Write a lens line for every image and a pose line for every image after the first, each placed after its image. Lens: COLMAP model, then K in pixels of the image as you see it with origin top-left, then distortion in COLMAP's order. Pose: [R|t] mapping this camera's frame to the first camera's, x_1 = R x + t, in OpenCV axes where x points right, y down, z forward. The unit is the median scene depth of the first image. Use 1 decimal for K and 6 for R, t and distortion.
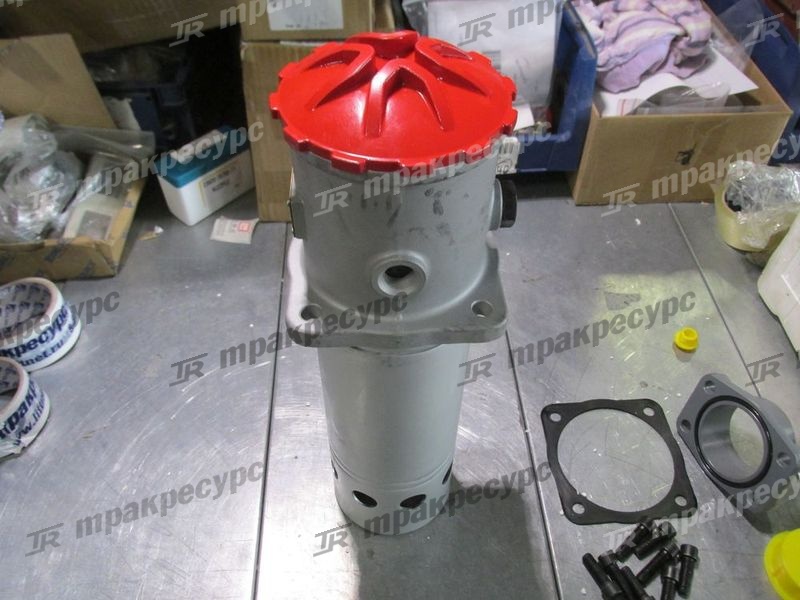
lens RADIAL K [[677.0, 0, 415.1], [0, 677.0, 297.6], [0, 0, 1]] dist [-0.030935, 0.028008]
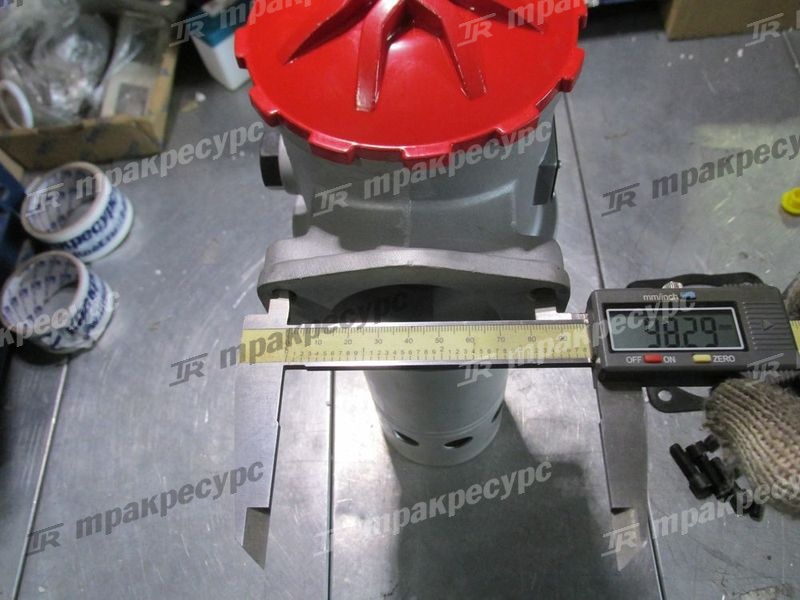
lens RADIAL K [[677.0, 0, 406.1], [0, 677.0, 304.8], [0, 0, 1]] dist [-0.030935, 0.028008]
pose [[0.994229, -0.021428, -0.105119, -0.011963], [0.046938, 0.967973, 0.246629, -0.047271], [0.096467, -0.250140, 0.963392, 0.080325]]
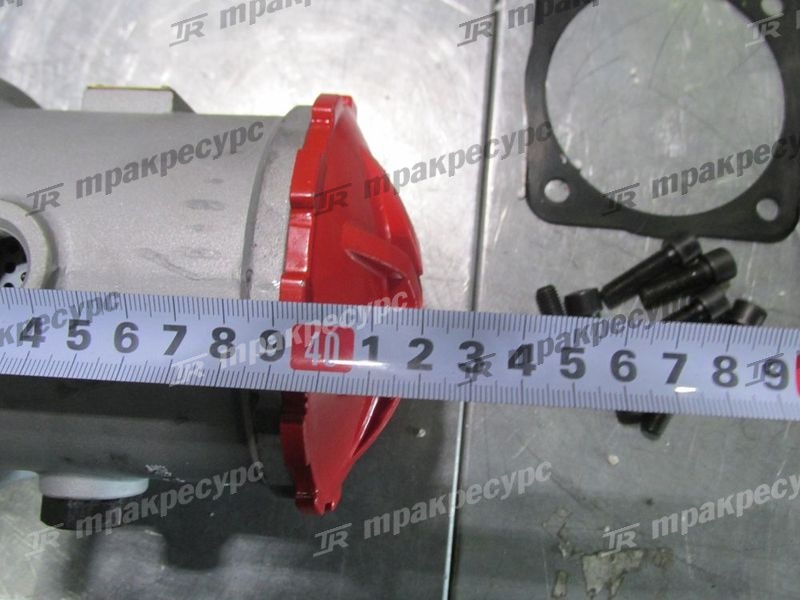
lens RADIAL K [[677.0, 0, 404.4], [0, 677.0, 300.7], [0, 0, 1]] dist [-0.030935, 0.028008]
pose [[0.987871, 0.155122, -0.006935, 0.124418], [-0.120246, 0.792503, 0.597896, 0.080011], [0.098243, -0.589810, 0.801544, 0.458446]]
